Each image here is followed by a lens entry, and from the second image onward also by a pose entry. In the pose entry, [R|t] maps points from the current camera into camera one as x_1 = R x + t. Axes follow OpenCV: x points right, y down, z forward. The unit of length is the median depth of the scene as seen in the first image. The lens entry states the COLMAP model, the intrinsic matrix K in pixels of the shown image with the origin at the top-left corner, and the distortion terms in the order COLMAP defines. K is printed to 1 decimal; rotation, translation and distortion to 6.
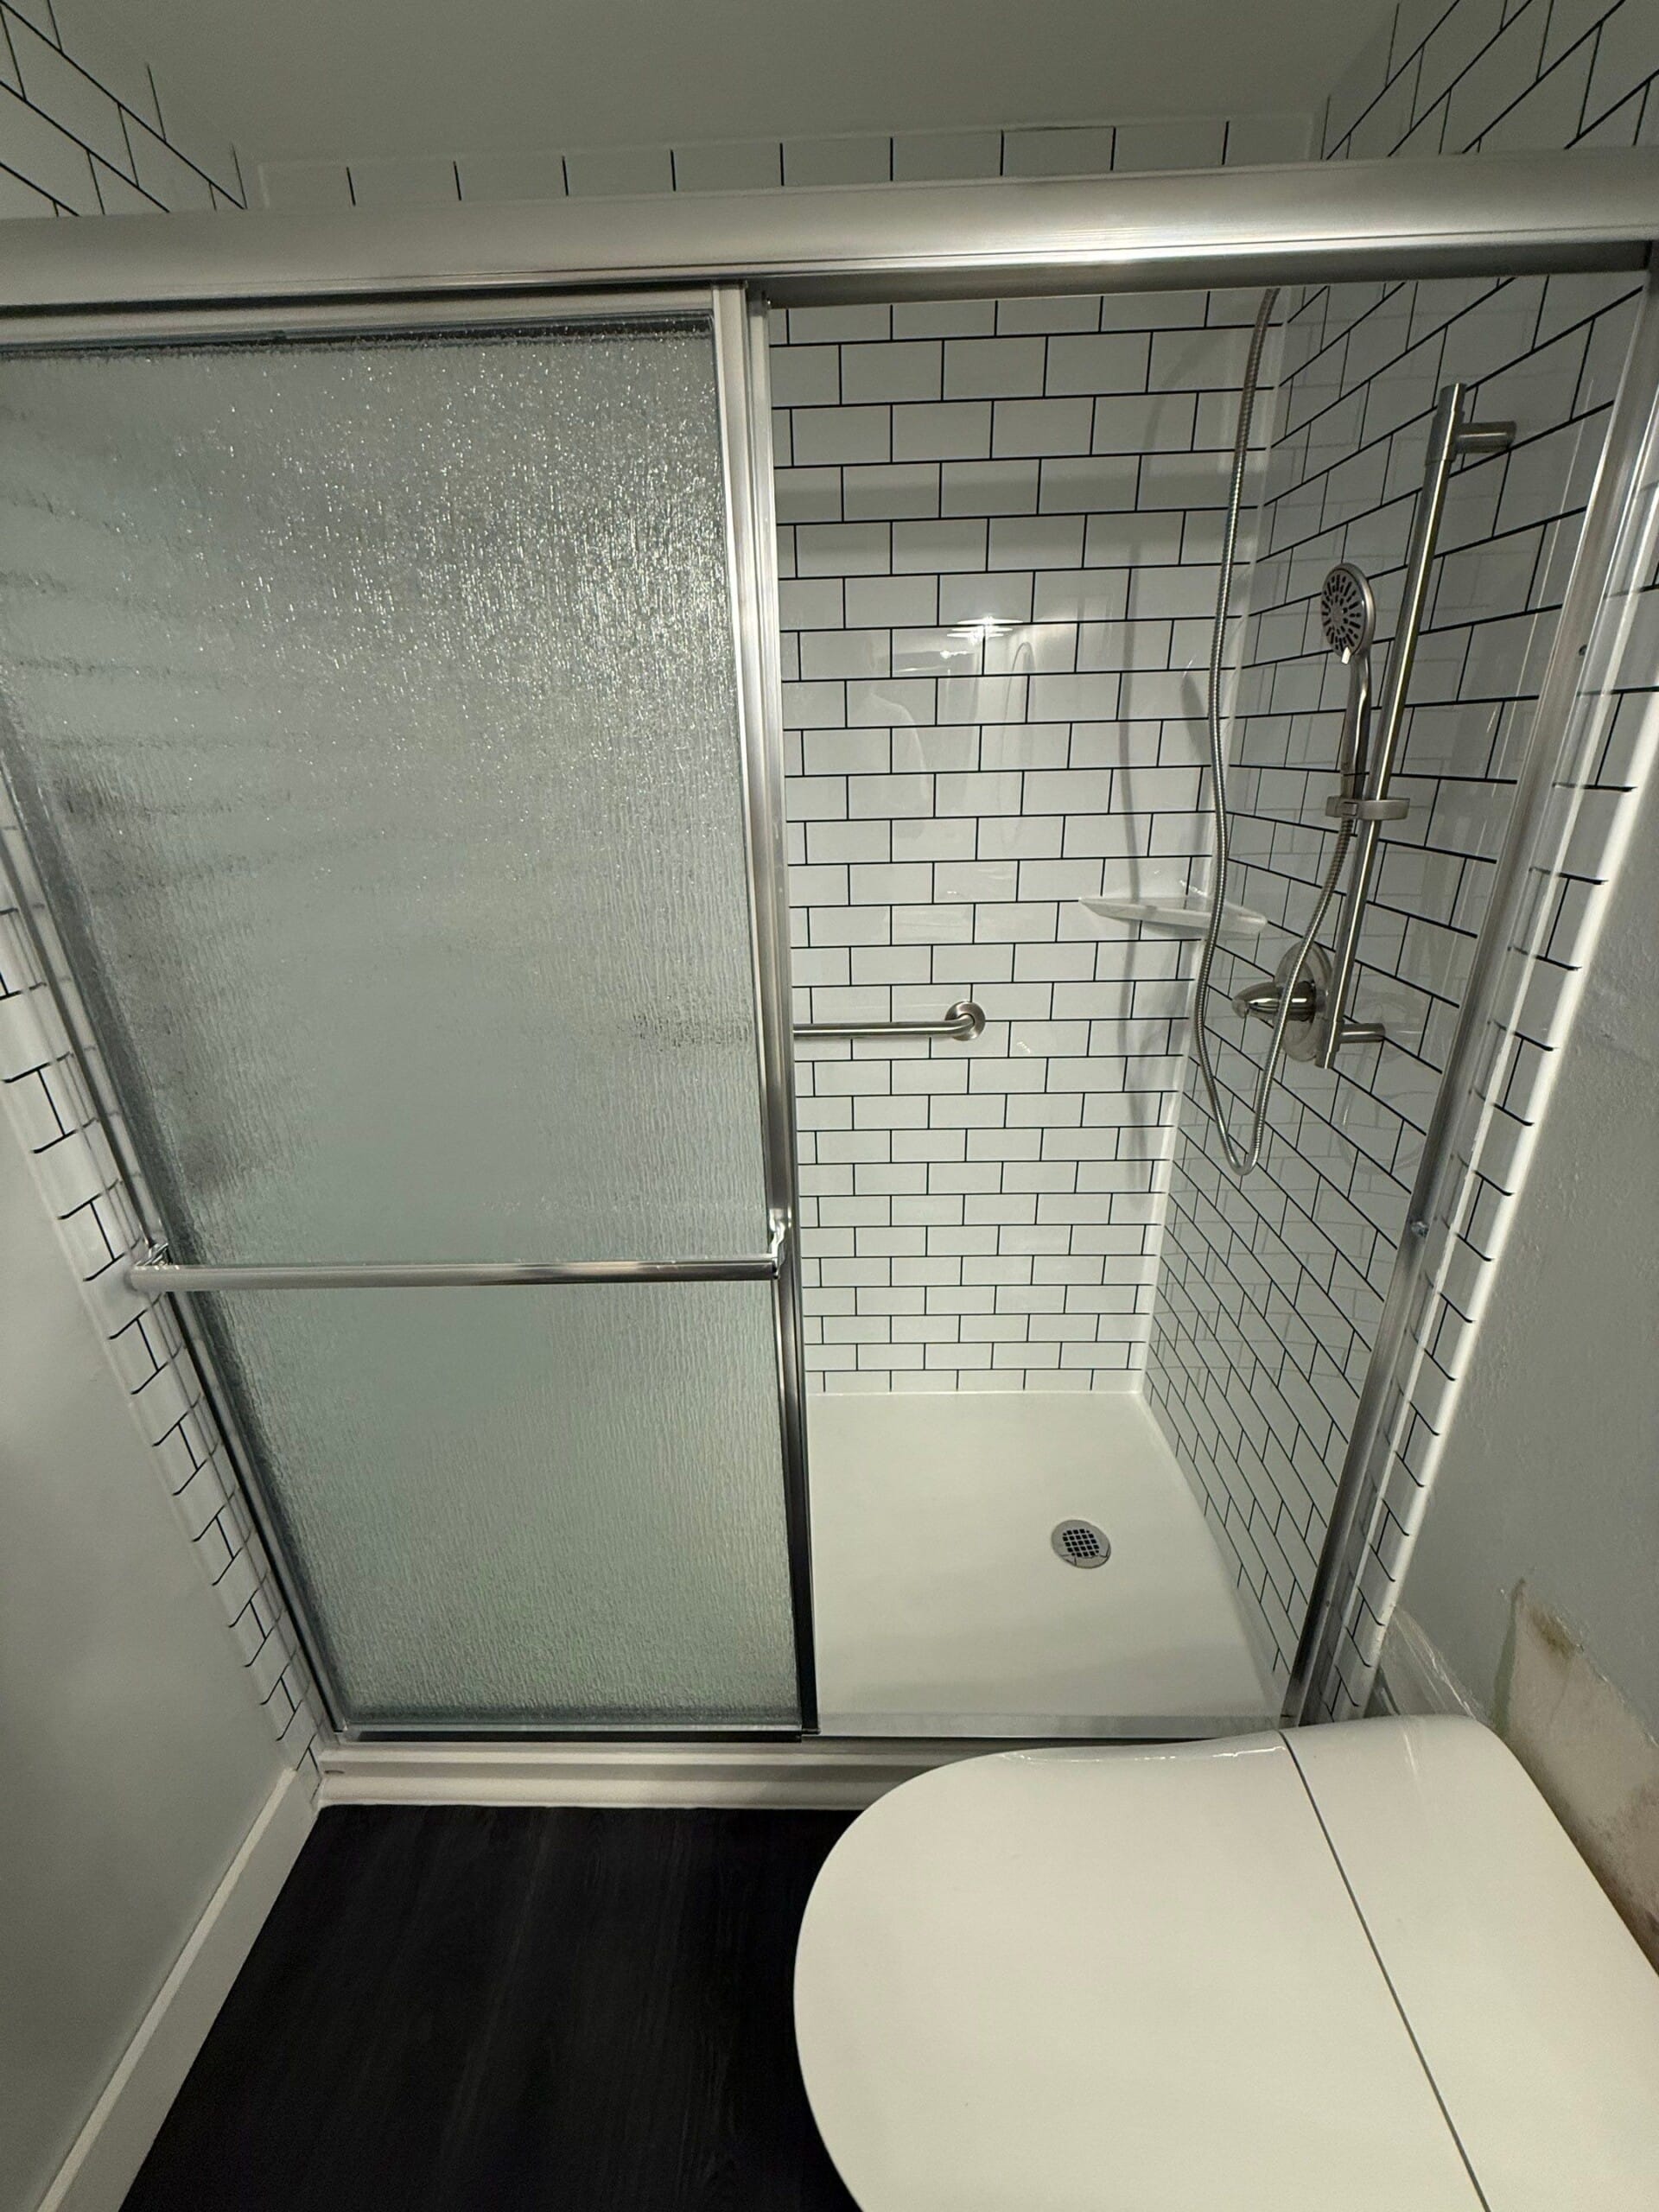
lens RADIAL K [[886.0, 0, 827.9], [0, 886.0, 1102.6], [0, 0, 1]] dist [0.000000, -0.000101]
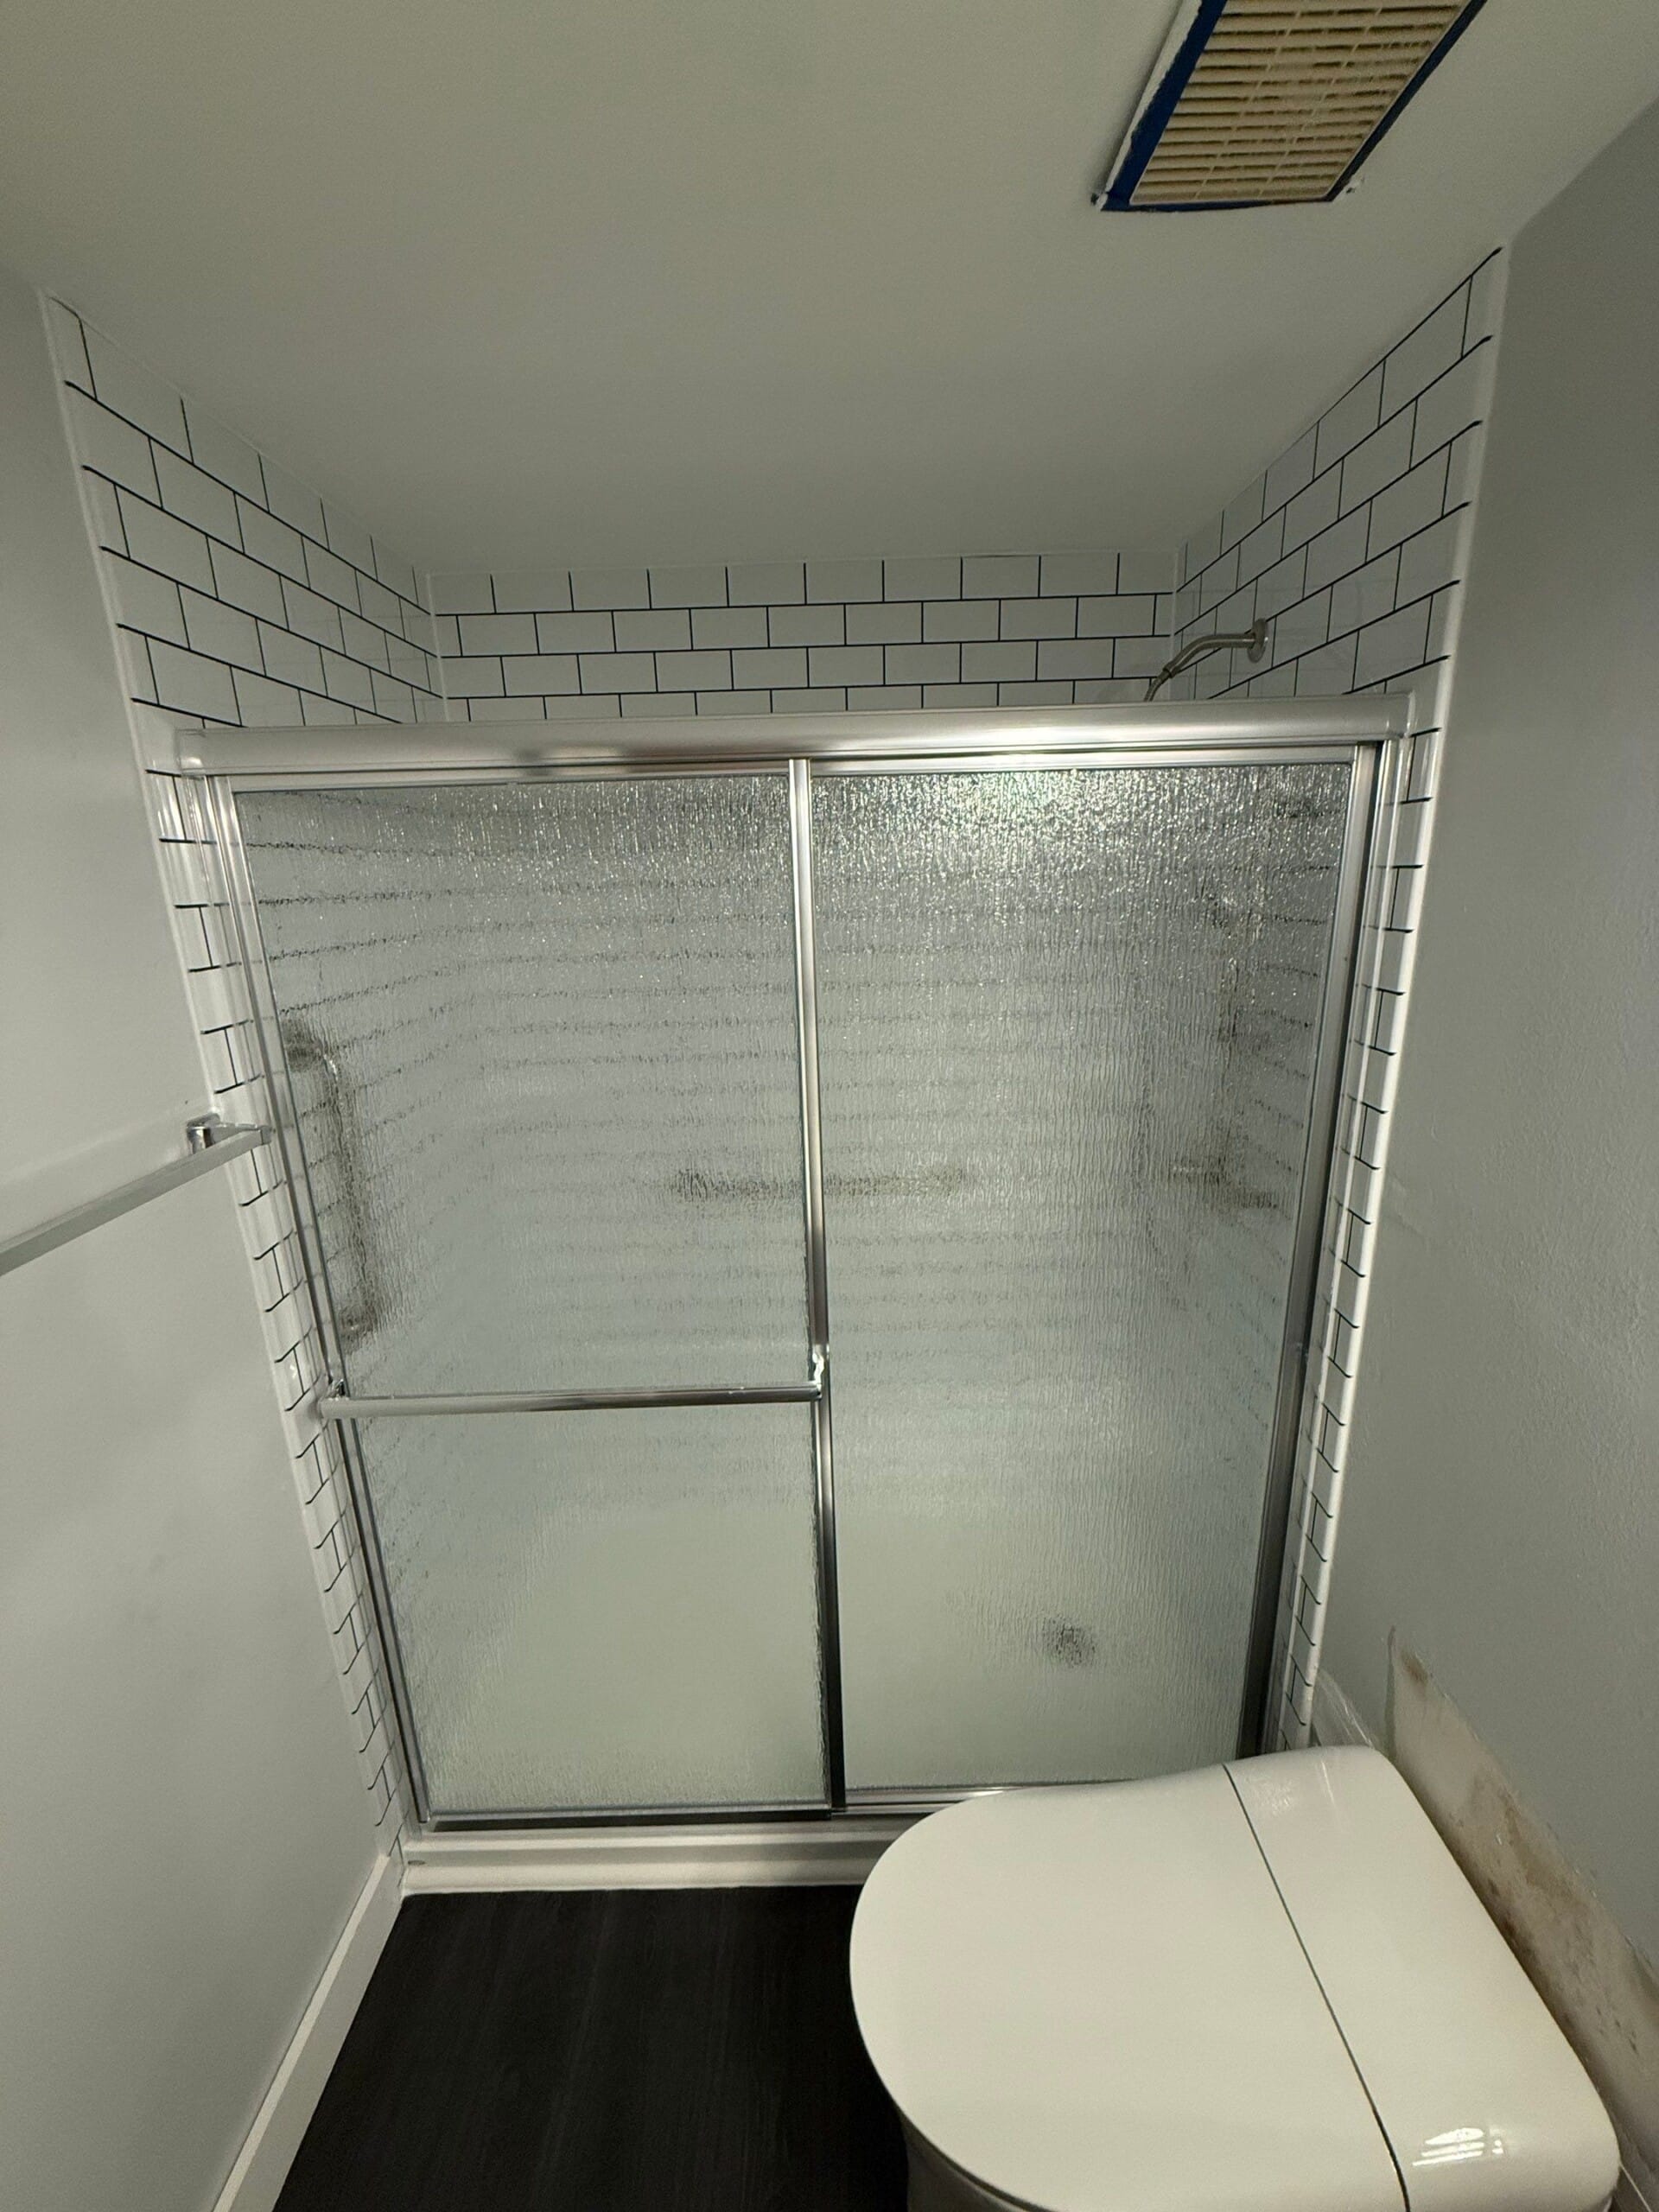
lens RADIAL K [[886.0, 0, 828.1], [0, 886.0, 1101.4], [0, 0, 1]] dist [0.000000, -0.000101]
pose [[0.999704, -0.008871, 0.022644, -0.060842], [0.011843, 0.990818, -0.134680, -0.053255], [-0.021242, 0.134909, 0.990630, -0.305620]]
